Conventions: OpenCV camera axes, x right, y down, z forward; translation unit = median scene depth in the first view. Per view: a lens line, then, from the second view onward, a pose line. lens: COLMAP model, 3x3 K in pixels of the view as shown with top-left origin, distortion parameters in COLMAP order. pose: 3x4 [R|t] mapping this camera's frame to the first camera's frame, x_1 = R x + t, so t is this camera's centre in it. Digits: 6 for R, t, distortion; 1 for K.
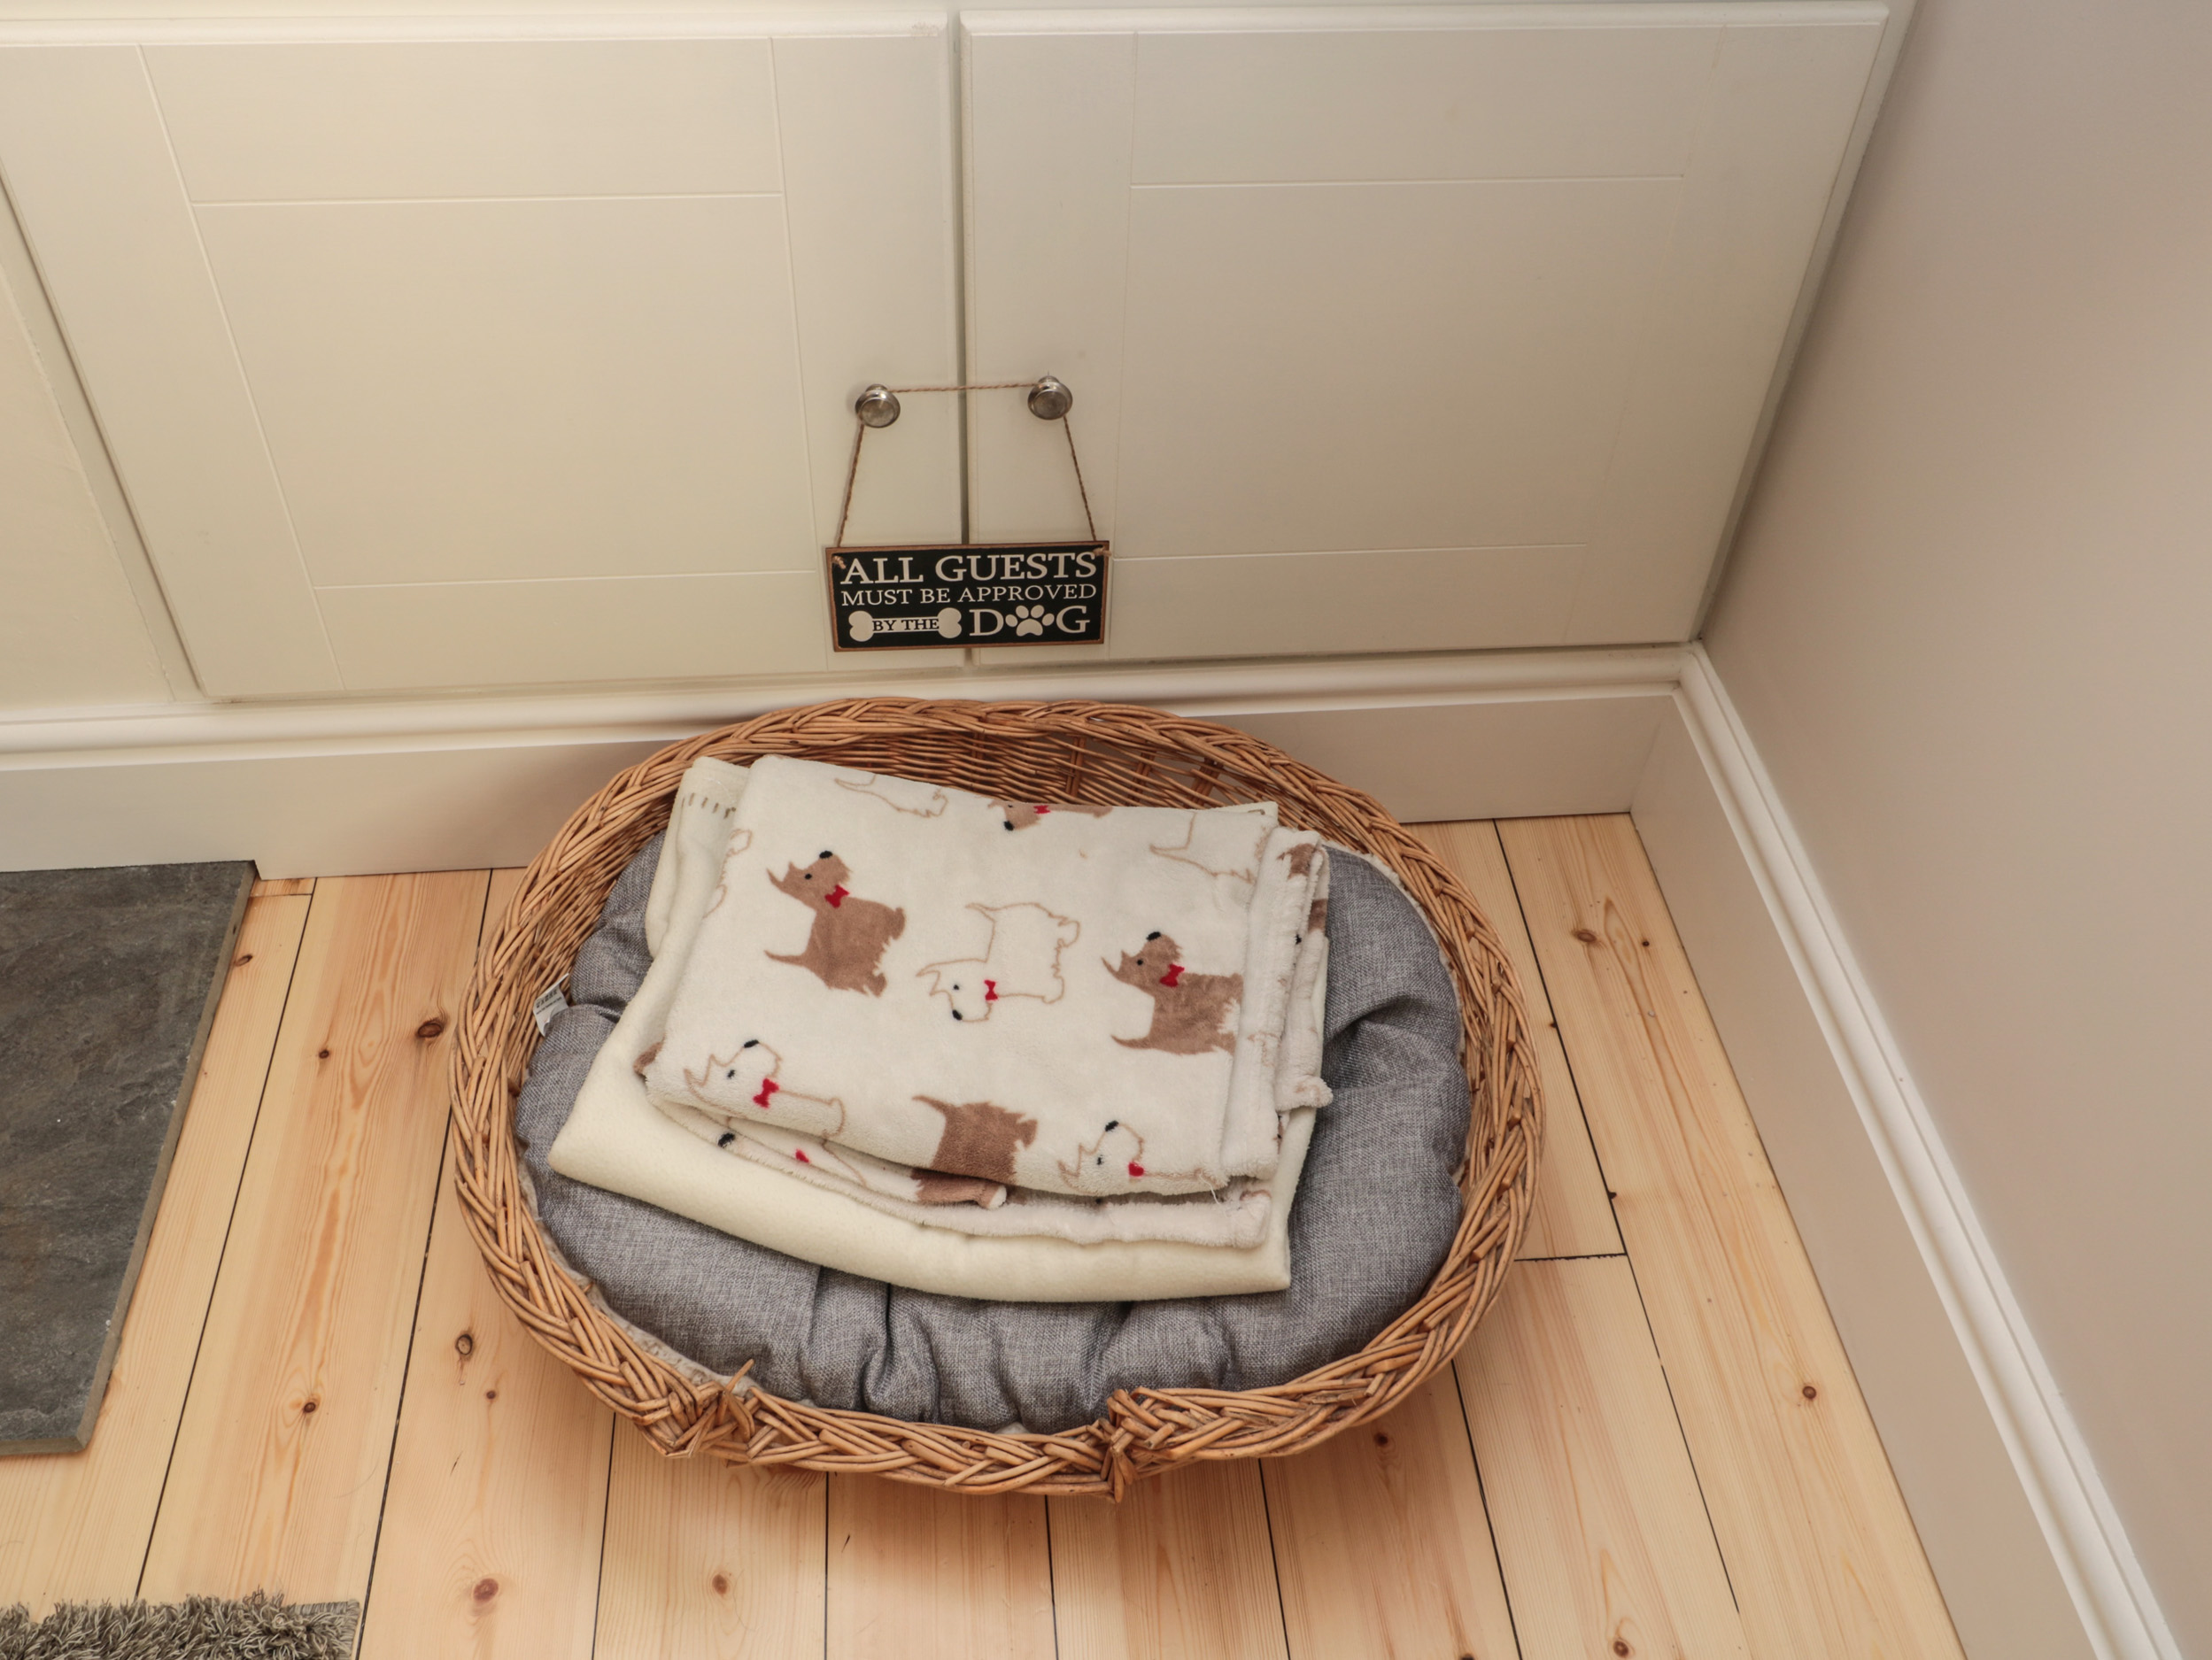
lens RADIAL K [[1960.4, 0, 1106.0], [0, 1960.4, 830.0], [0, 0, 1]] dist [-0.001521, -0.001506]
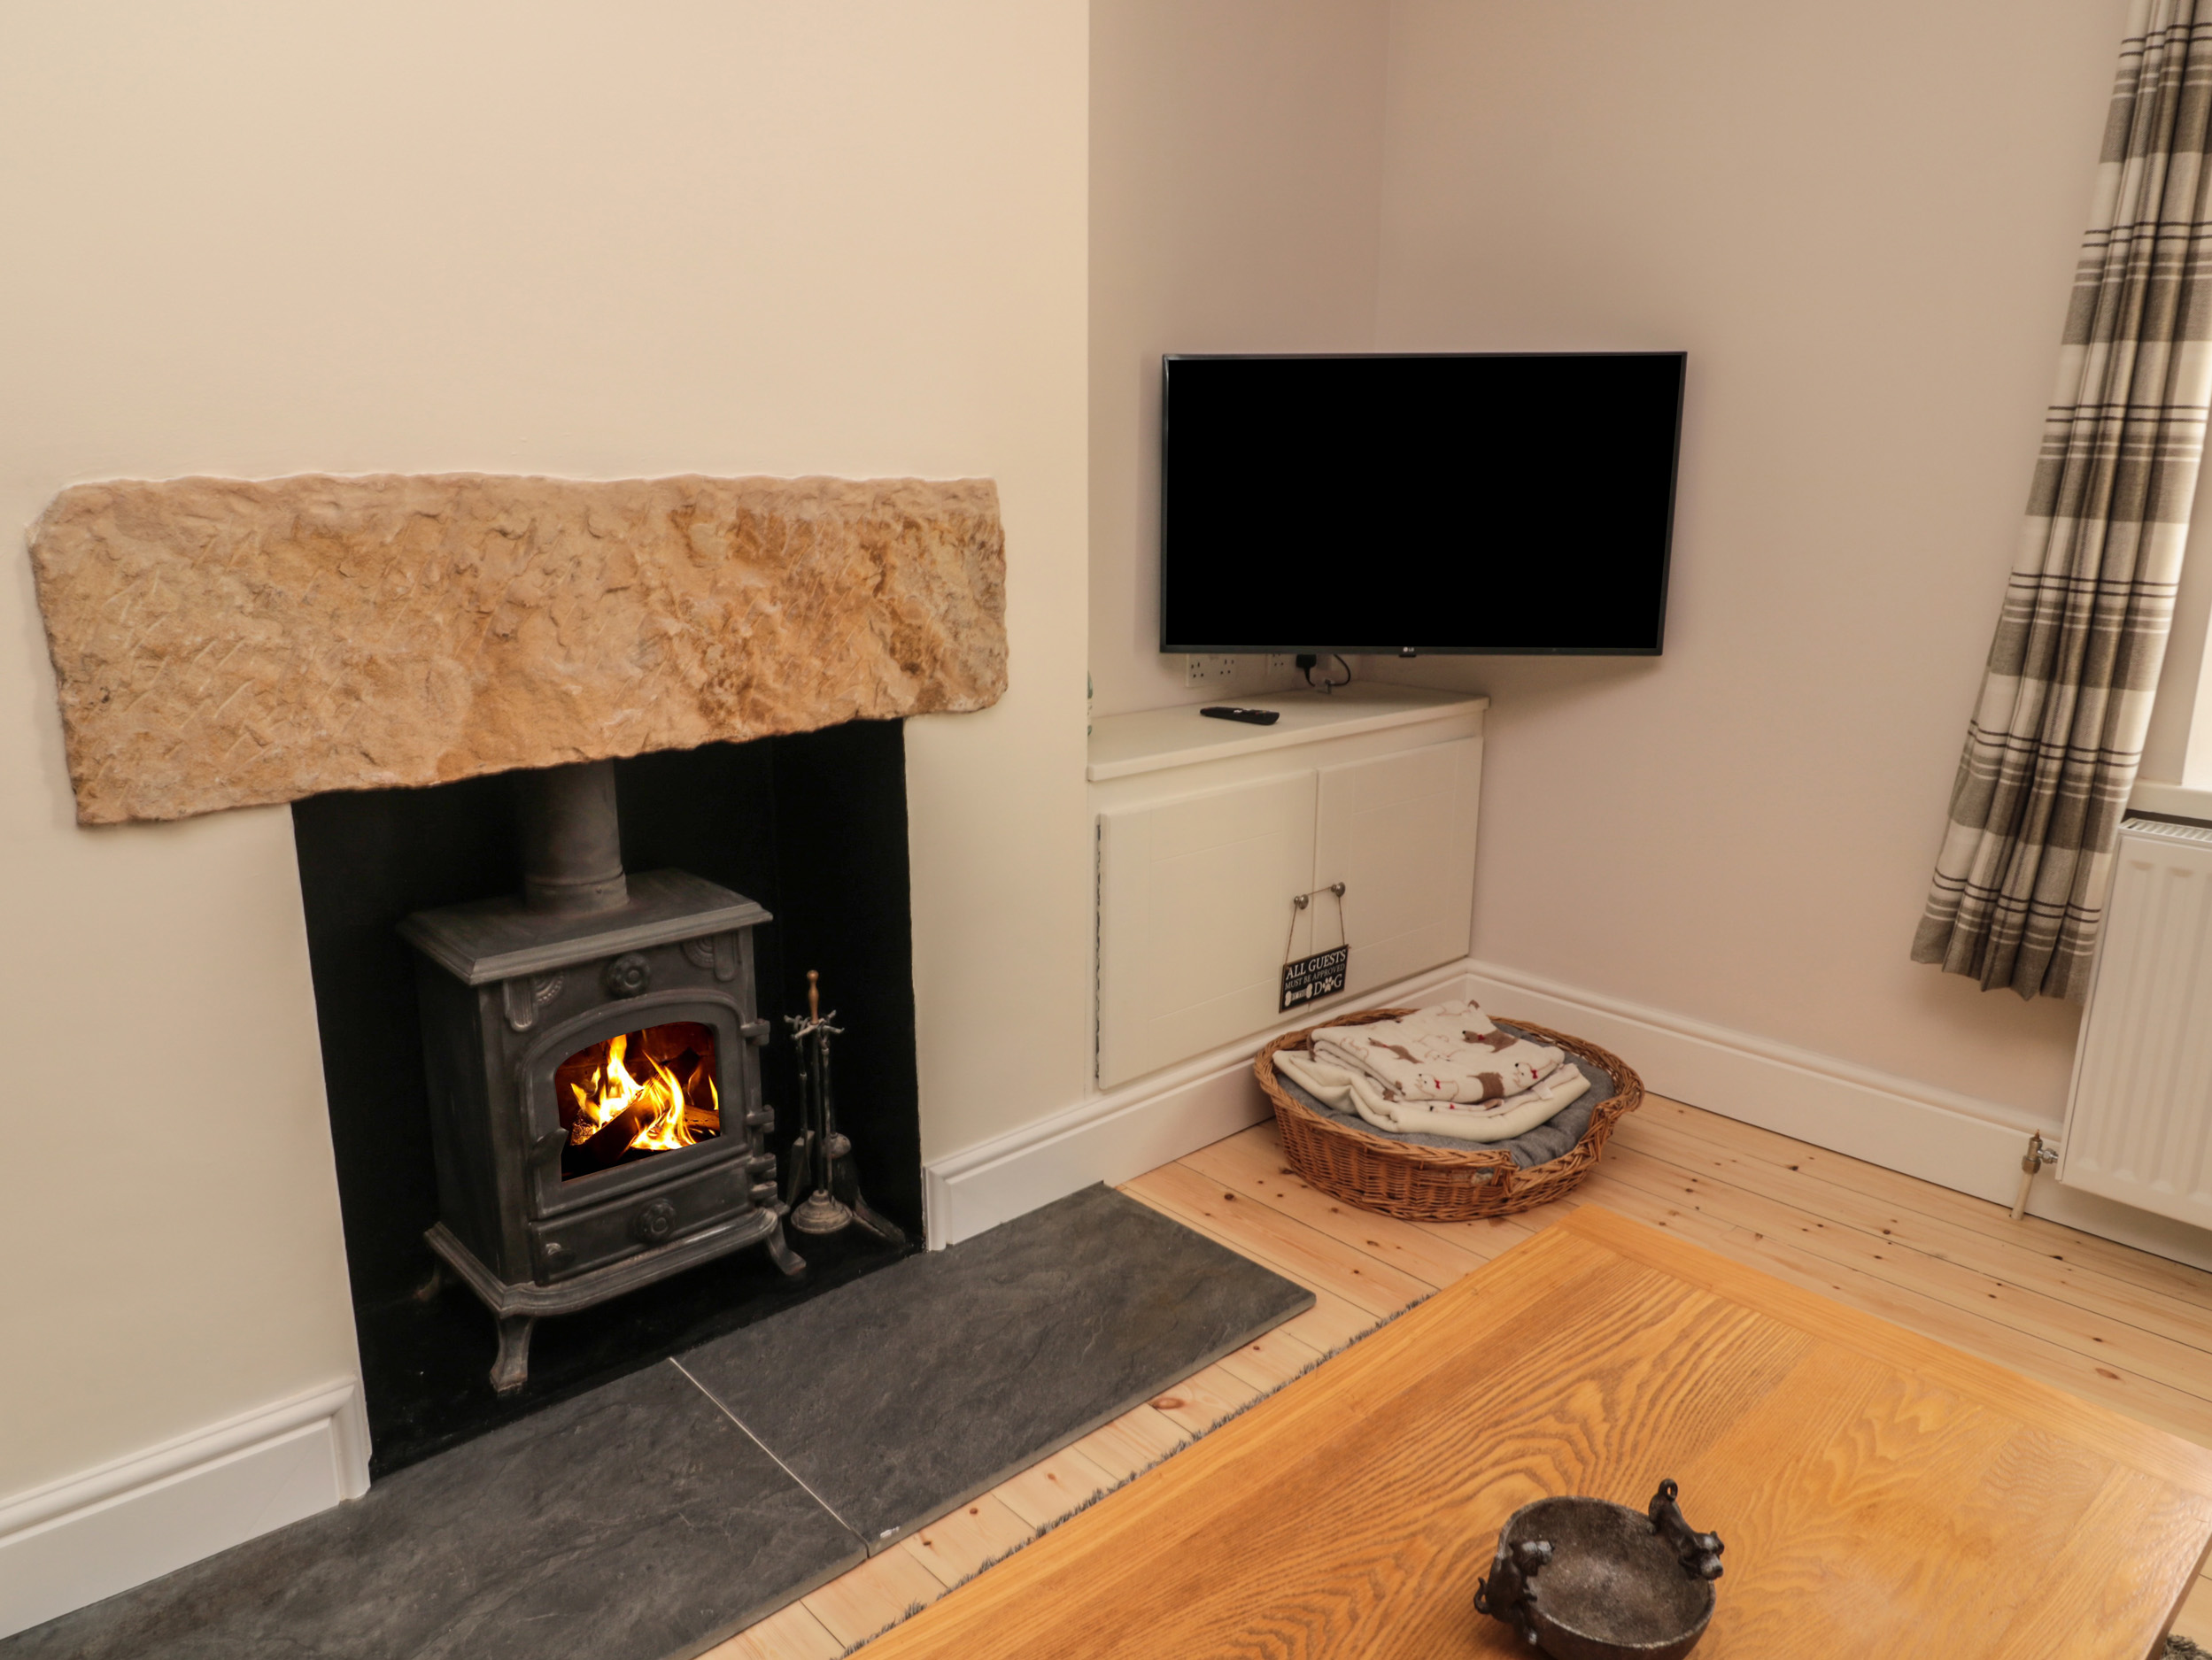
lens RADIAL K [[1492.2, 0, 1106.0], [0, 1492.2, 830.0], [0, 0, 1]] dist [0.000038, 0.000662]
pose [[0.797509, -0.177471, 0.576614, -1.473535], [0.450147, 0.811381, -0.372866, 0.359330], [-0.401681, 0.556925, 0.726971, -0.502884]]
